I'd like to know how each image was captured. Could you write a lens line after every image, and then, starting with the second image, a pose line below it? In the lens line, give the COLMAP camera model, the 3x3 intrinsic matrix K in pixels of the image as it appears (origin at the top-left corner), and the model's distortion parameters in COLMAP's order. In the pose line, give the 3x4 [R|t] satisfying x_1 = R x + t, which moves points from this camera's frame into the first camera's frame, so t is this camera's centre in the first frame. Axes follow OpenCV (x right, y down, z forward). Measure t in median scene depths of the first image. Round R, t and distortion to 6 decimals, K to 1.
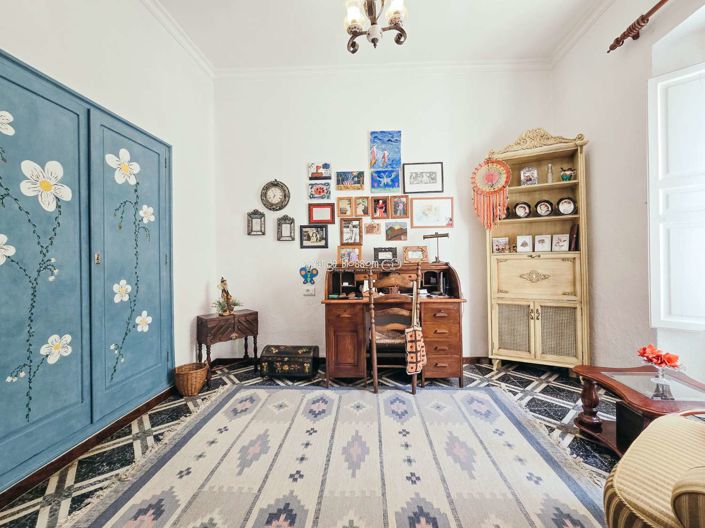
lens RADIAL K [[290.1, 0, 355.0], [0, 290.1, 262.5], [0, 0, 1]] dist [-0.001249, 0.000258]
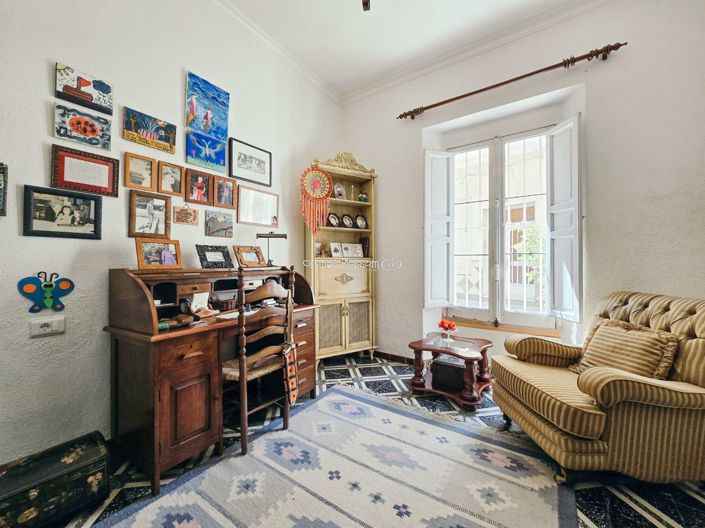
lens RADIAL K [[290.1, 0, 354.8], [0, 290.1, 261.3], [0, 0, 1]] dist [-0.001249, 0.000258]
pose [[0.512018, 0.015542, 0.858834, -0.341894], [-0.000450, 0.999841, -0.017826, -0.000247], [-0.858974, 0.008741, 0.511944, 0.352630]]
